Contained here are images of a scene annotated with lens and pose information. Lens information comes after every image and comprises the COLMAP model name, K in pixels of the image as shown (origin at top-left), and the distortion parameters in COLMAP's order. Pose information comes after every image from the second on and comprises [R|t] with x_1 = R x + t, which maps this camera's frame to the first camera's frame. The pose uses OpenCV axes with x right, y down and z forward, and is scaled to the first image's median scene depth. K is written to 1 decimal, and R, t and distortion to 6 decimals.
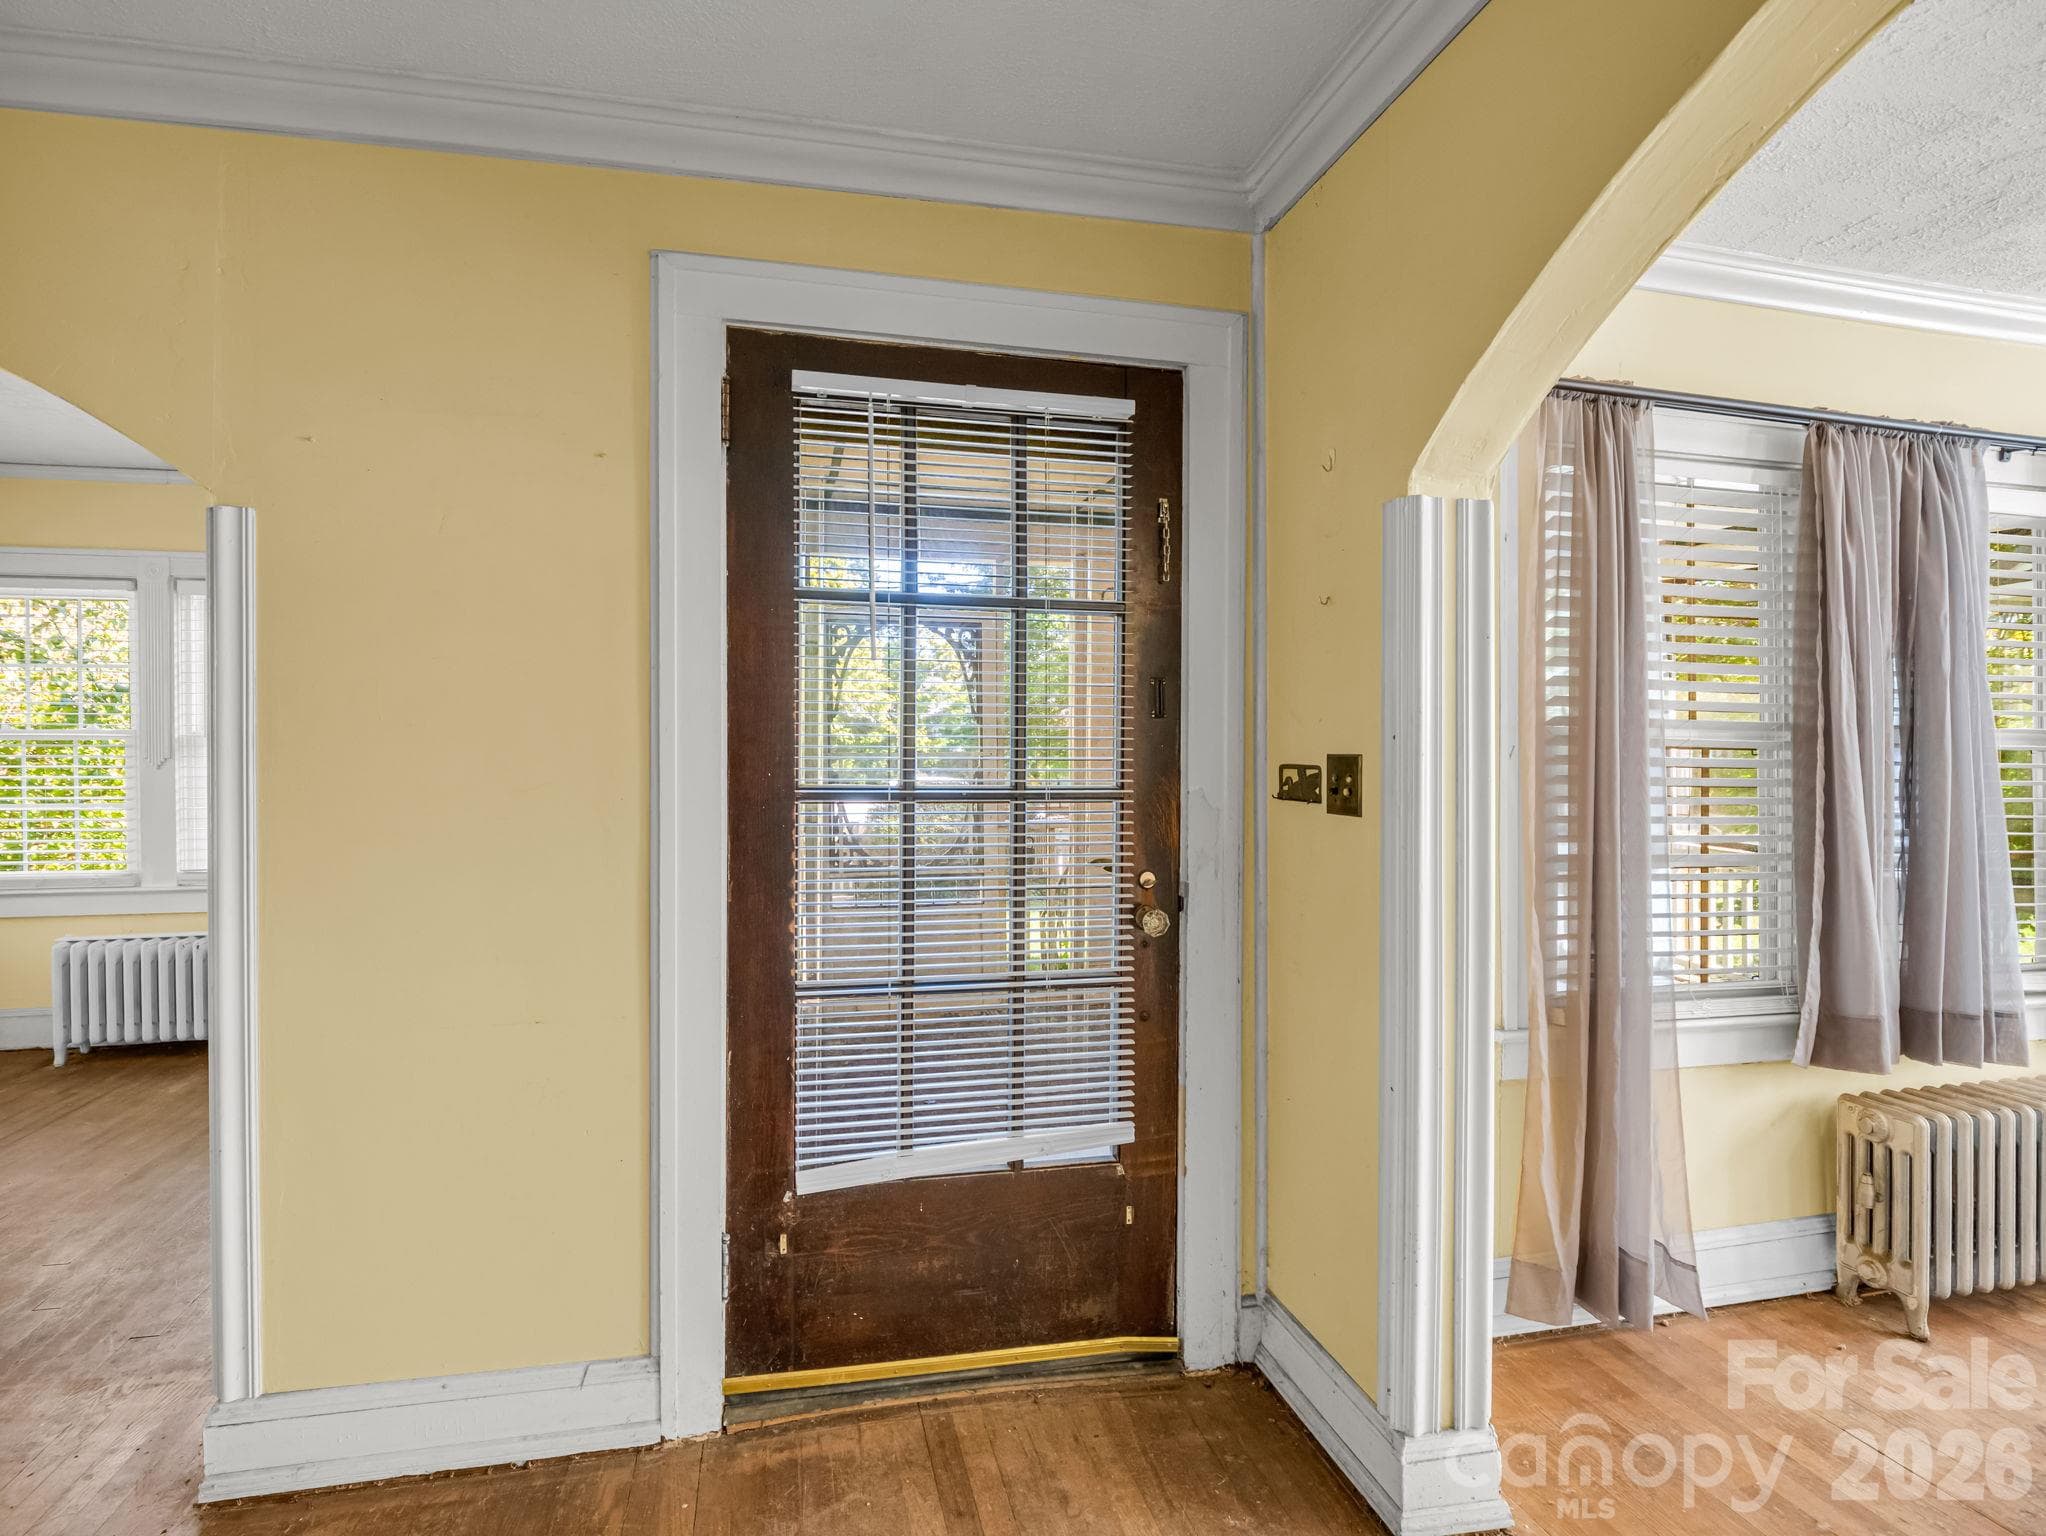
lens RADIAL K [[1036.7, 0, 1030.0], [0, 1036.7, 763.4], [0, 0, 1]] dist [-0.012153, -0.001791]
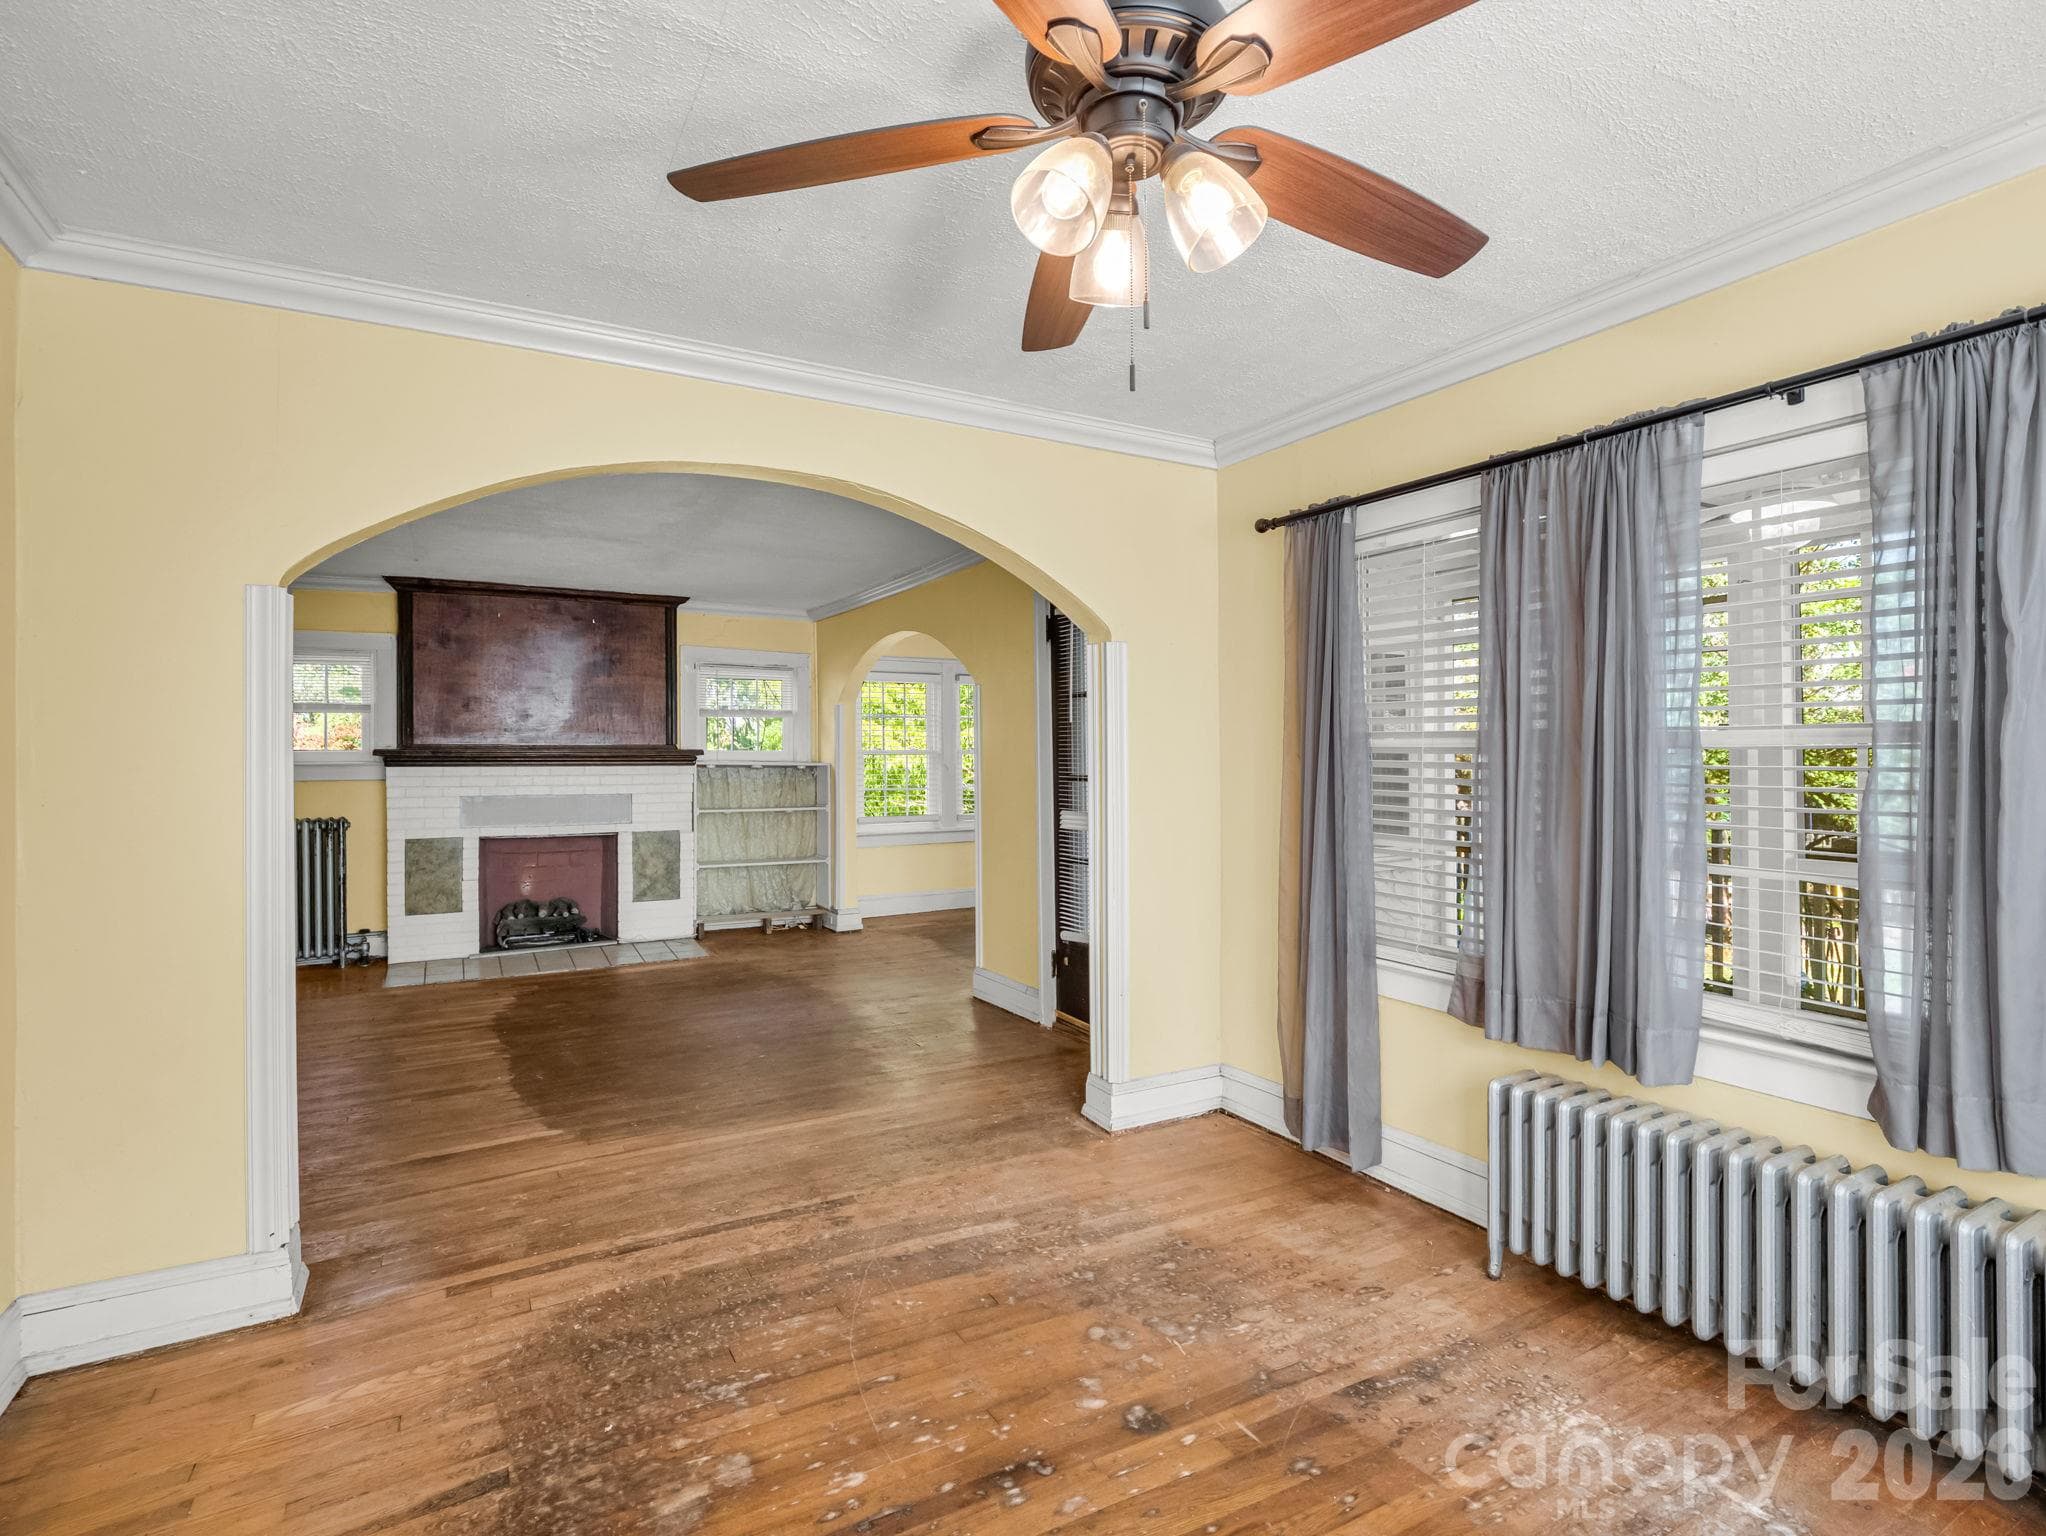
lens RADIAL K [[1036.7, 0, 1030.0], [0, 1036.7, 763.4], [0, 0, 1]] dist [-0.012153, -0.001791]
pose [[0.305795, -0.005080, -0.952084, 1.798994], [0.000512, 0.999986, -0.005171, 0.004279], [0.952097, 0.001094, 0.305794, 0.161562]]
